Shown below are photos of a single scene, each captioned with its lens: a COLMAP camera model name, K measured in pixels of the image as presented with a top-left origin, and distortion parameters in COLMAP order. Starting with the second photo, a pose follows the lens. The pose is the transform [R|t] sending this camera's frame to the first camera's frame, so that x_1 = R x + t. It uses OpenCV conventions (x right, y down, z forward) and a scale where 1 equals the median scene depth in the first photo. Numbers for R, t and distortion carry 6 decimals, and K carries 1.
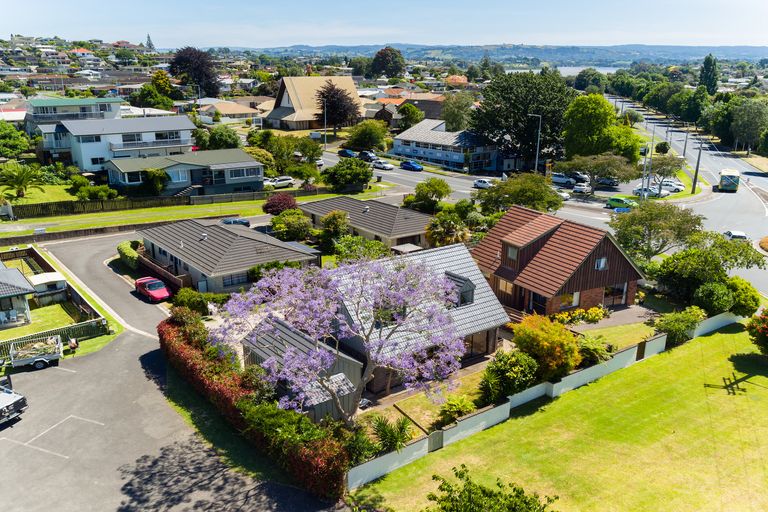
lens RADIAL K [[680.2, 0, 386.4], [0, 680.2, 255.5], [0, 0, 1]] dist [-0.004290, 0.016277]
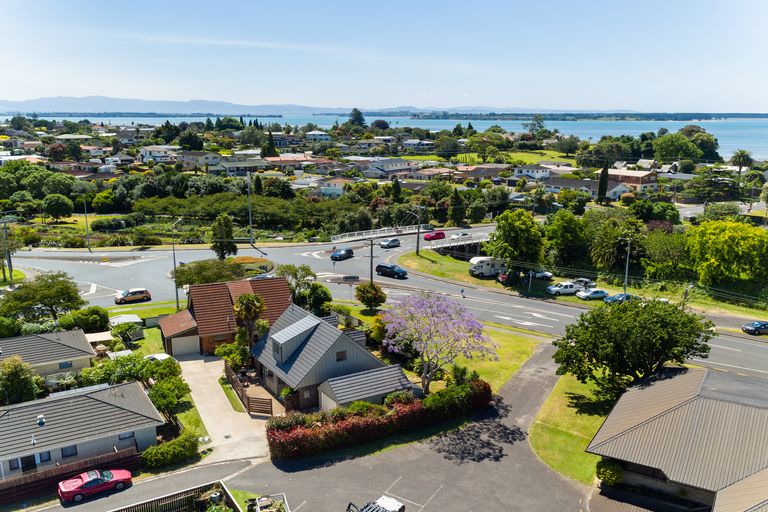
lens RADIAL K [[680.2, 0, 386.4], [0, 680.2, 255.5], [0, 0, 1]] dist [-0.004290, 0.016277]
pose [[0.088599, -0.206682, 0.974388, -0.533871], [0.258257, 0.949549, 0.177931, -0.133805], [-0.962005, 0.235878, 0.137506, 0.244060]]
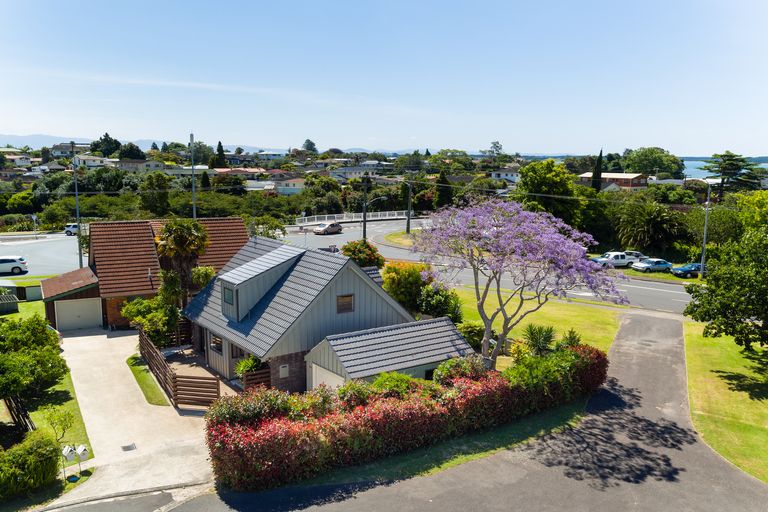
lens RADIAL K [[680.2, 0, 386.4], [0, 680.2, 255.5], [0, 0, 1]] dist [-0.004290, 0.016277]
pose [[0.017054, -0.149402, 0.988629, -0.326002], [0.250475, 0.957883, 0.140435, -0.030635], [-0.967973, 0.245232, 0.053758, 0.331407]]
